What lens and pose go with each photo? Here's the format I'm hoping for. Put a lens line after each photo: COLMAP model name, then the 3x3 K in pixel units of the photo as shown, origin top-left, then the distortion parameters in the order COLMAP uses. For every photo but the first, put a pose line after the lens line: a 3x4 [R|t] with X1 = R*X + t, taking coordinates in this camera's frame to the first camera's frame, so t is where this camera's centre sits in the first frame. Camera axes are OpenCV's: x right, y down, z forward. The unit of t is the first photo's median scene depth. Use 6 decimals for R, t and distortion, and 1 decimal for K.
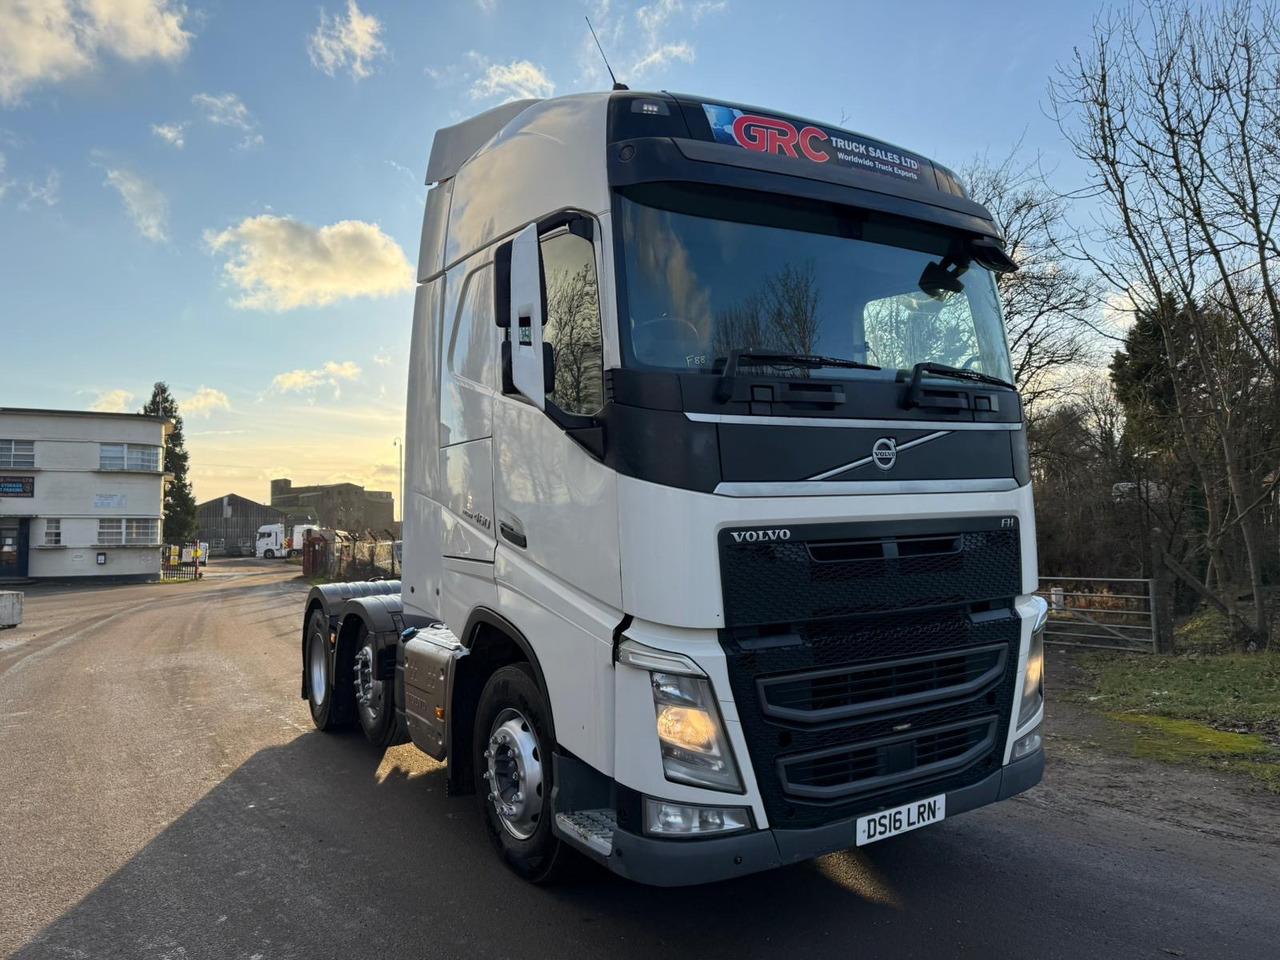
lens RADIAL K [[906.1, 0, 636.2], [0, 906.1, 494.2], [0, 0, 1]] dist [0.060816, -0.055698]
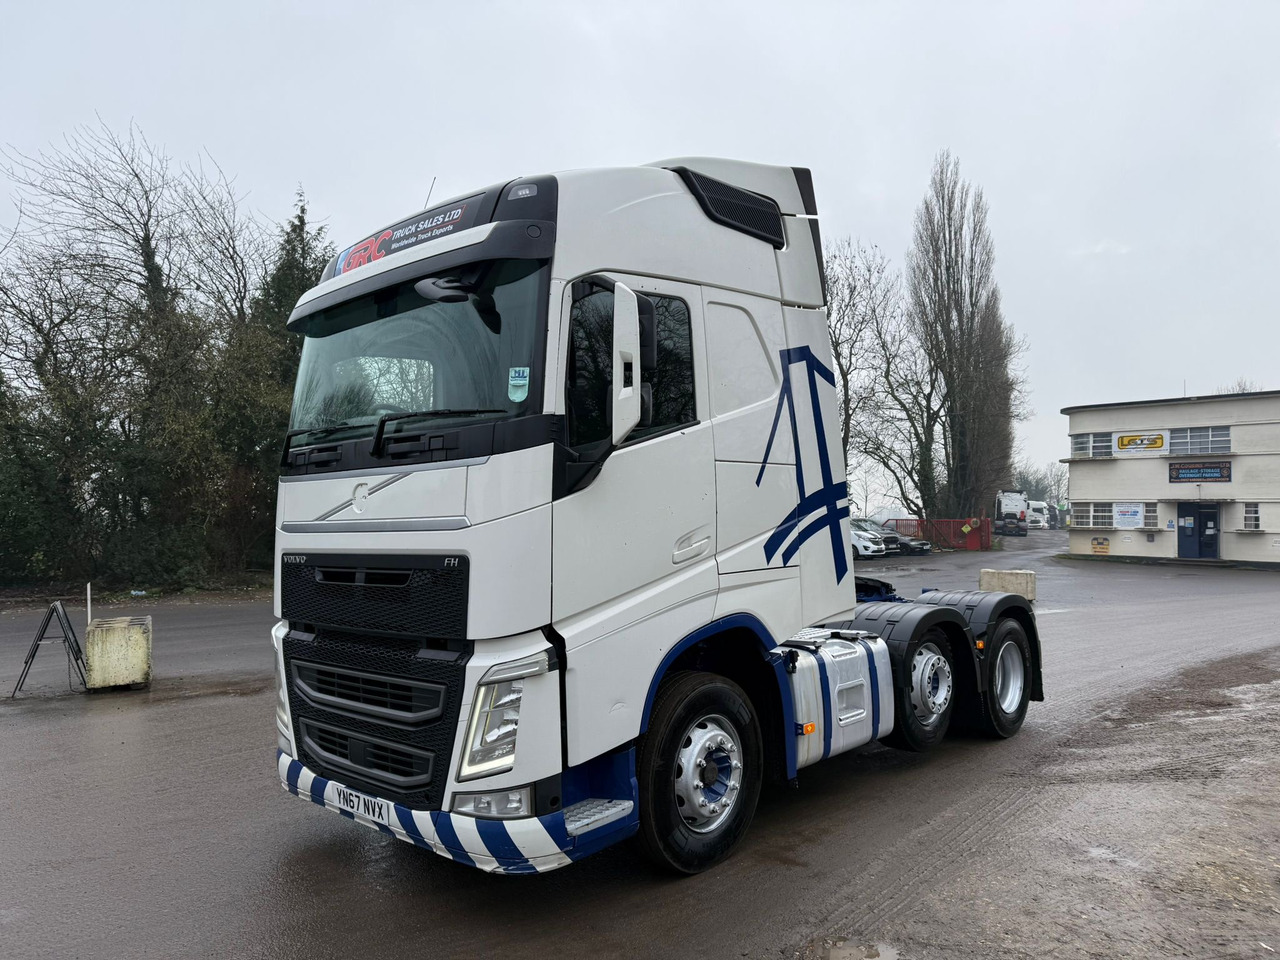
lens RADIAL K [[906.1, 0, 645.1], [0, 906.1, 490.3], [0, 0, 1]] dist [0.060816, -0.055698]
pose [[0.256989, -0.008831, -0.966374, 1.403926], [0.028712, 0.999587, -0.001499, -0.038361], [0.965988, -0.027361, 0.257136, 0.965777]]
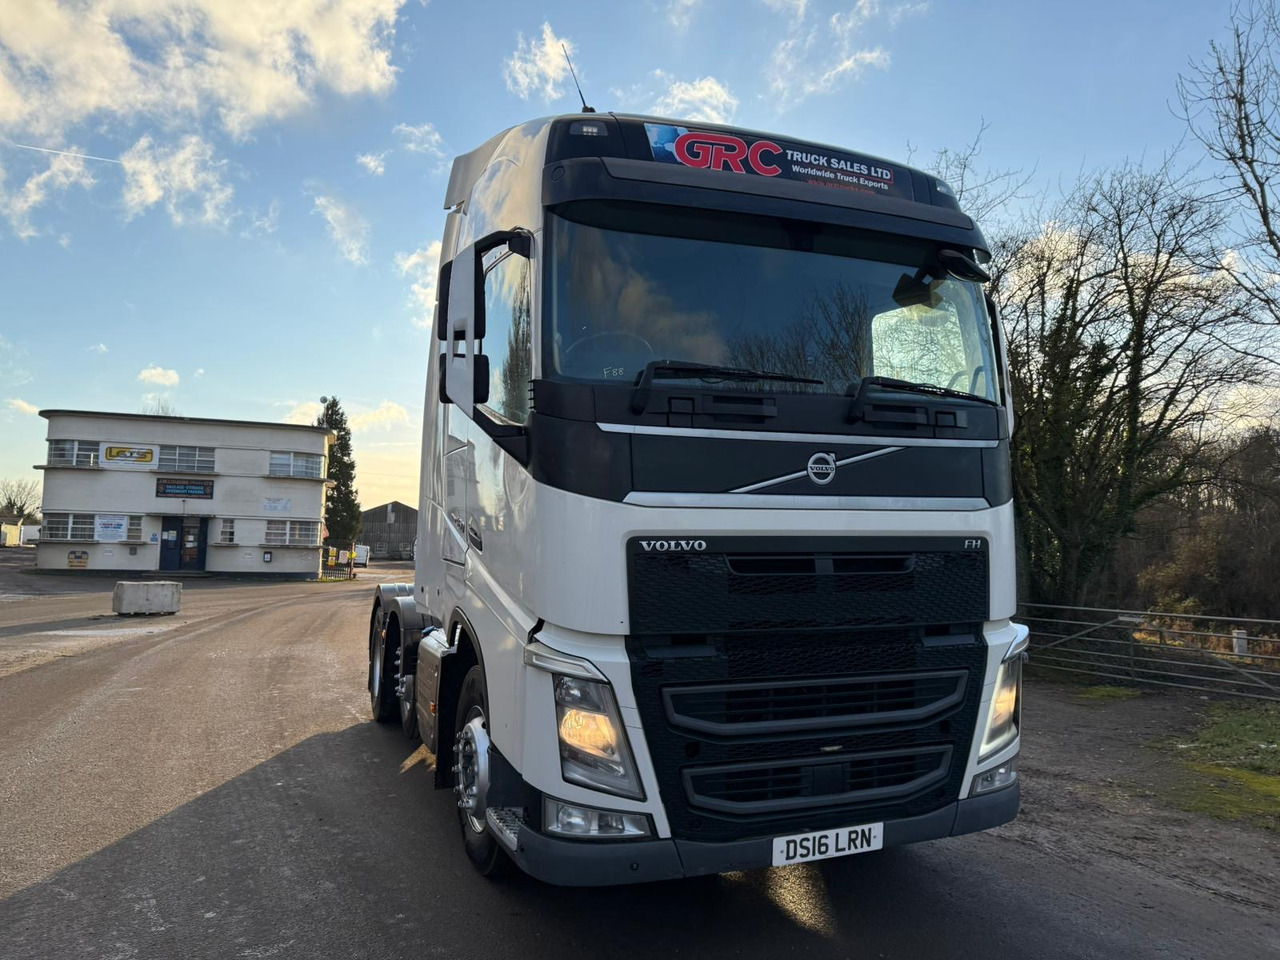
lens RADIAL K [[906.1, 0, 625.9], [0, 906.1, 493.4], [0, 0, 1]] dist [0.060816, -0.055698]
pose [[0.984691, 0.026069, -0.172350, 0.214907], [-0.029448, 0.999420, -0.017077, 0.005327], [0.171805, 0.021891, 0.984888, -0.002854]]
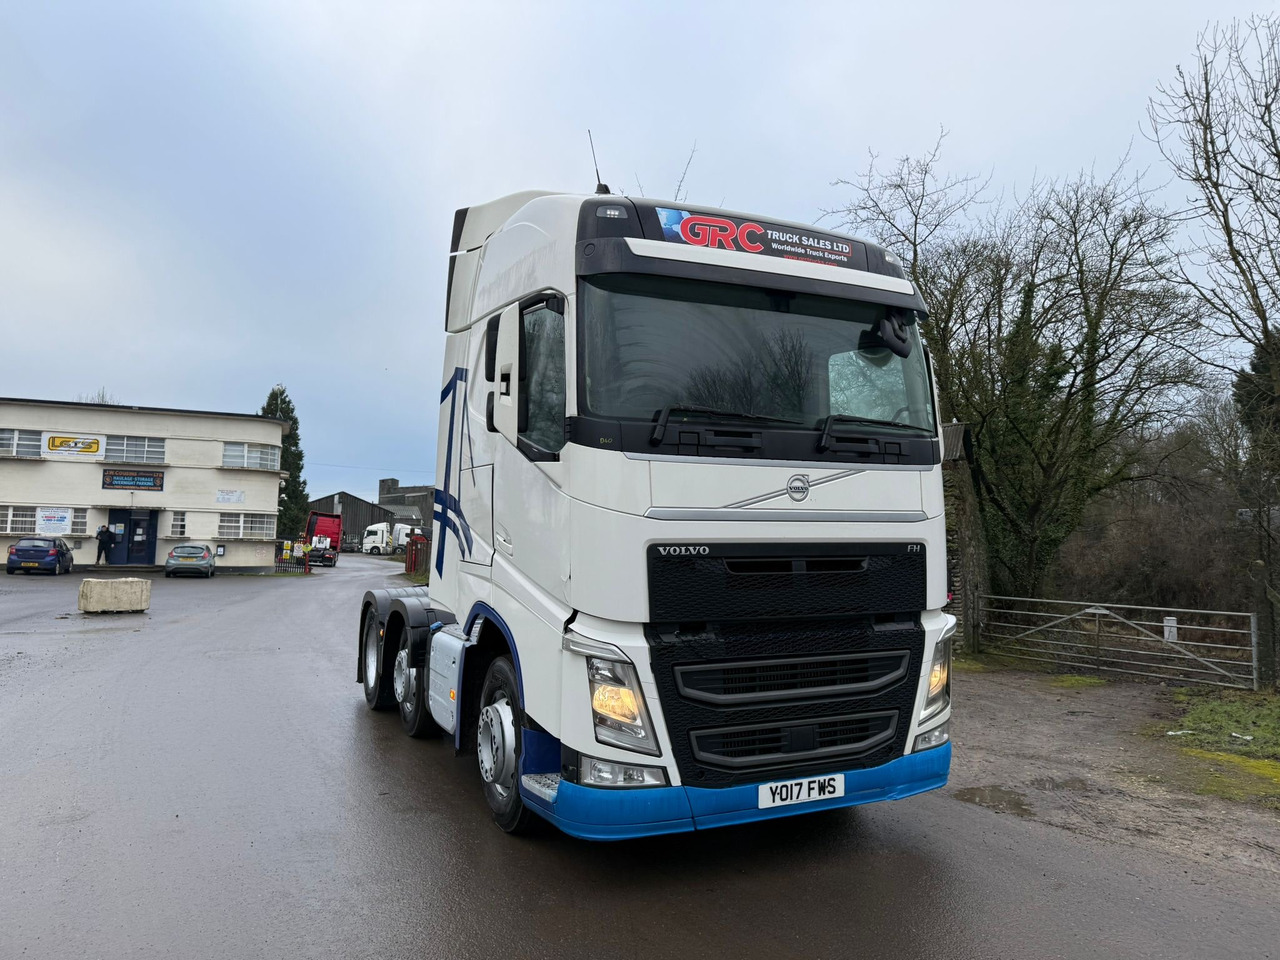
lens RADIAL K [[906.1, 0, 655.8], [0, 906.1, 467.5], [0, 0, 1]] dist [0.060816, -0.055698]
pose [[0.995533, 0.027372, -0.090362, 0.176637], [-0.030833, 0.998835, -0.037129, -0.019182], [0.089241, 0.039749, 0.995217, -0.219093]]
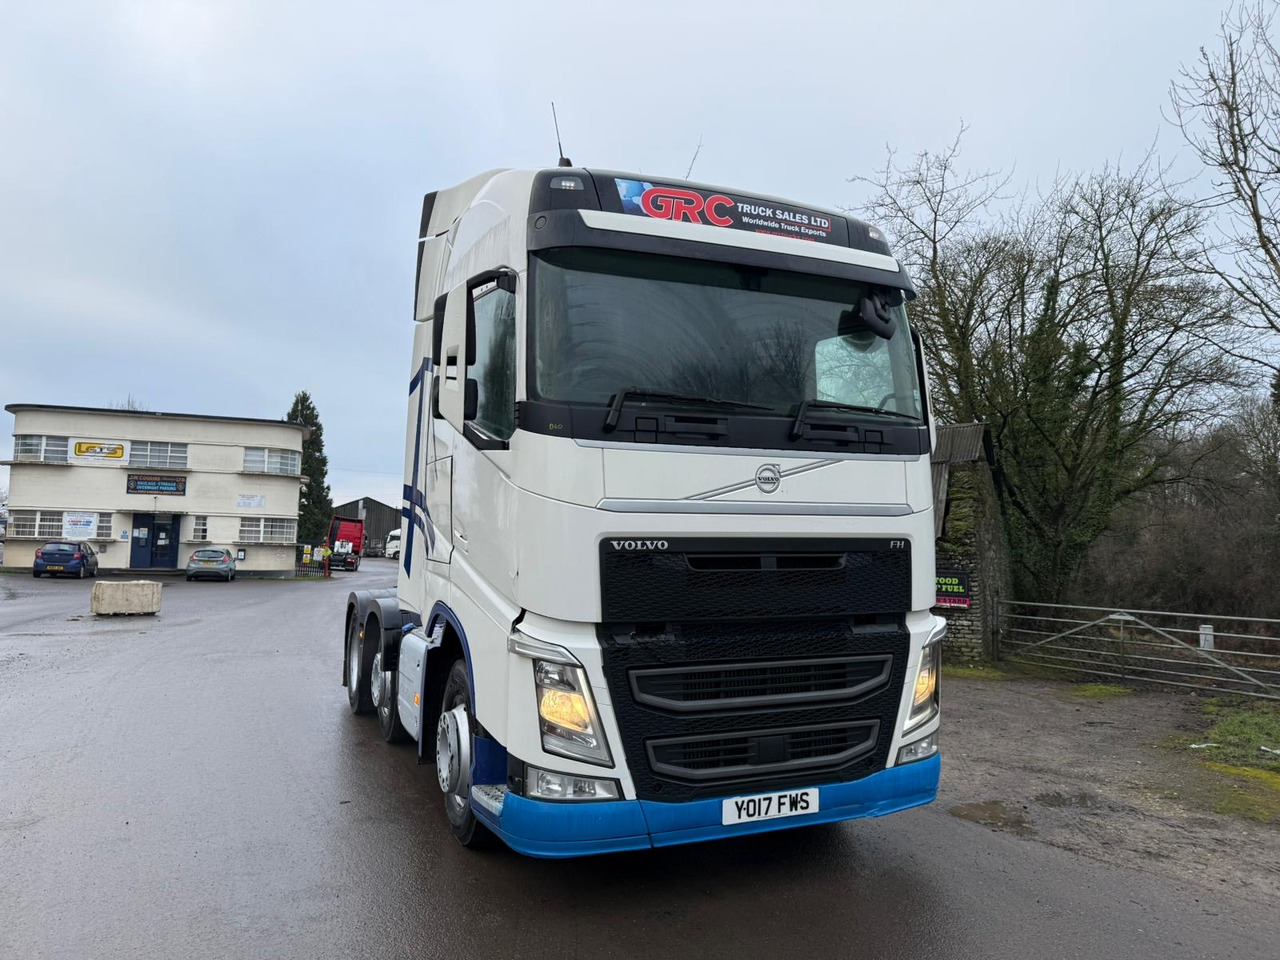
lens RADIAL K [[906.1, 0, 642.8], [0, 906.1, 468.8], [0, 0, 1]] dist [0.060816, -0.055698]
pose [[0.991218, 0.024480, -0.129952, 0.244088], [-0.030005, 0.998720, -0.040727, -0.005335], [0.128789, 0.044269, 0.990683, -0.134218]]
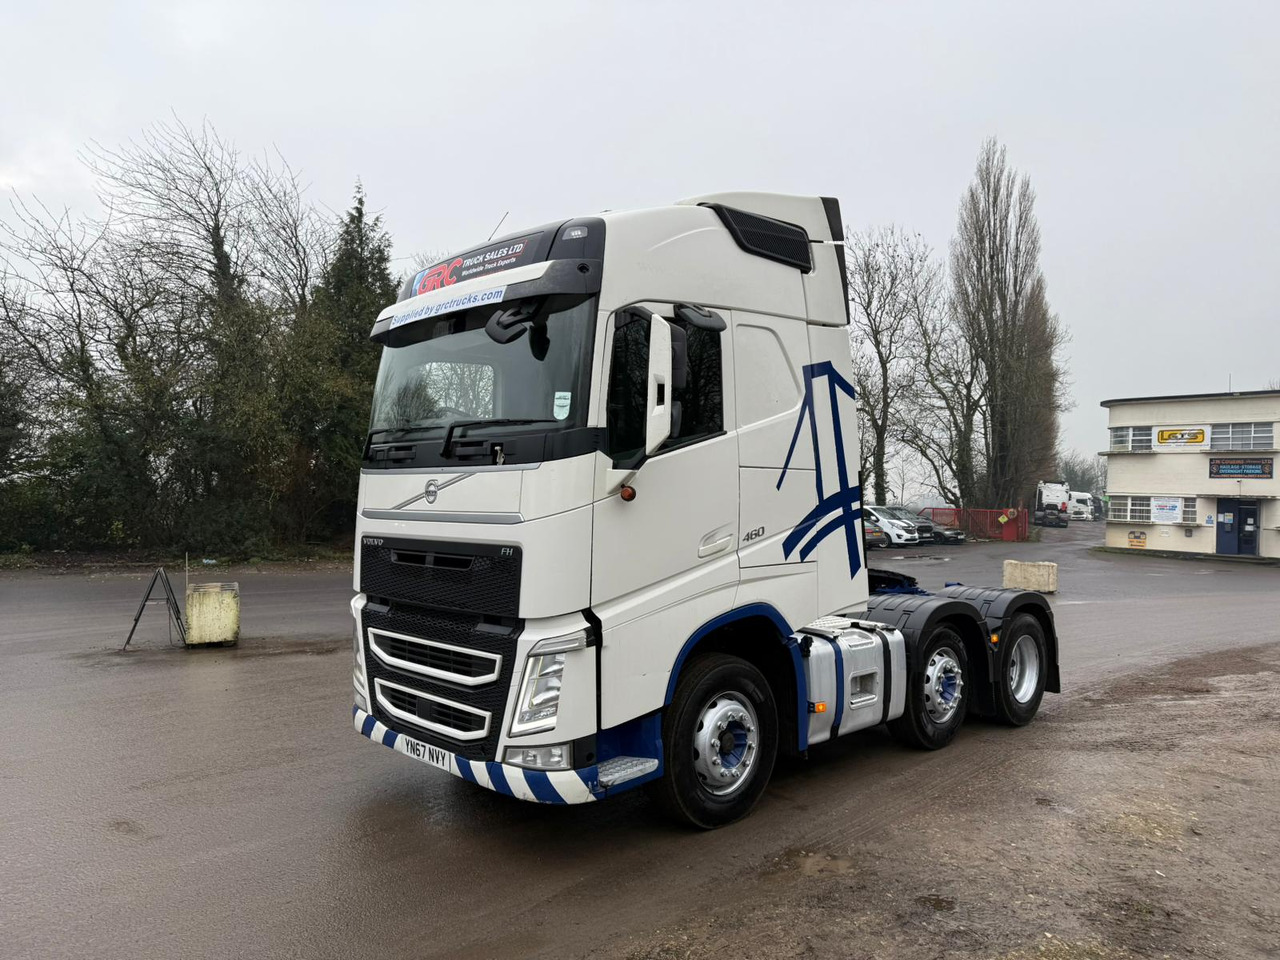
lens RADIAL K [[906.1, 0, 649.1], [0, 906.1, 487.4], [0, 0, 1]] dist [0.060816, -0.055698]
pose [[0.220864, 0.014530, -0.975196, 1.569325], [0.005949, 0.999850, 0.016245, -0.066354], [0.975286, -0.009389, 0.220745, 0.933815]]
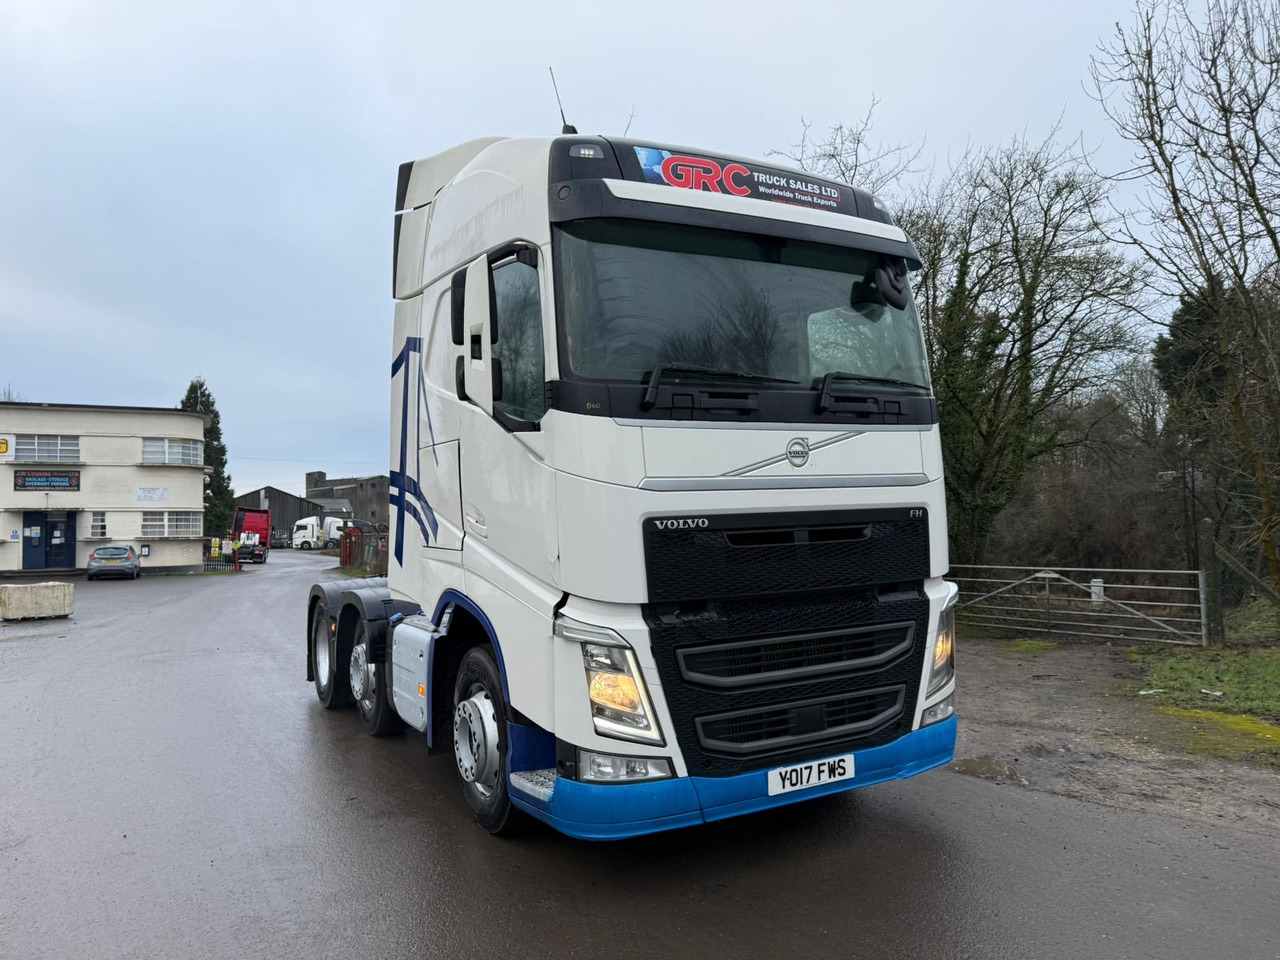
lens RADIAL K [[906.1, 0, 639.9], [0, 906.1, 486.1], [0, 0, 1]] dist [0.060816, -0.055698]
pose [[0.999406, -0.004158, -0.034219, 0.105690], [0.004186, 0.999991, 0.000743, -0.003679], [0.034215, -0.000886, 0.999414, -0.129548]]
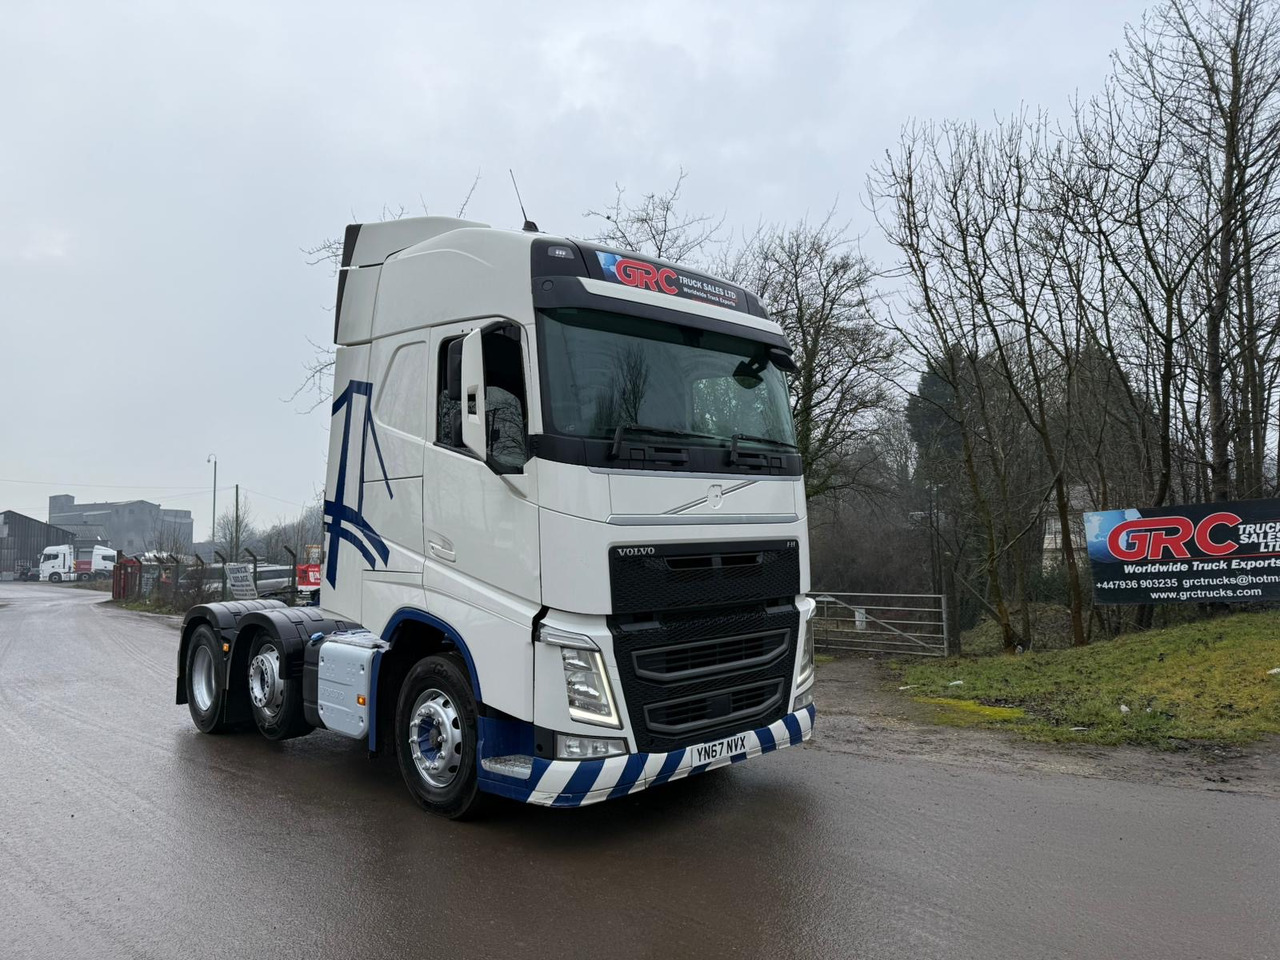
lens RADIAL K [[906.1, 0, 663.8], [0, 906.1, 475.8], [0, 0, 1]] dist [0.060816, -0.055698]
pose [[0.970066, 0.024593, 0.241593, -0.145163], [-0.013534, 0.998788, -0.047329, -0.006737], [-0.242464, 0.042643, 0.969223, -0.360581]]
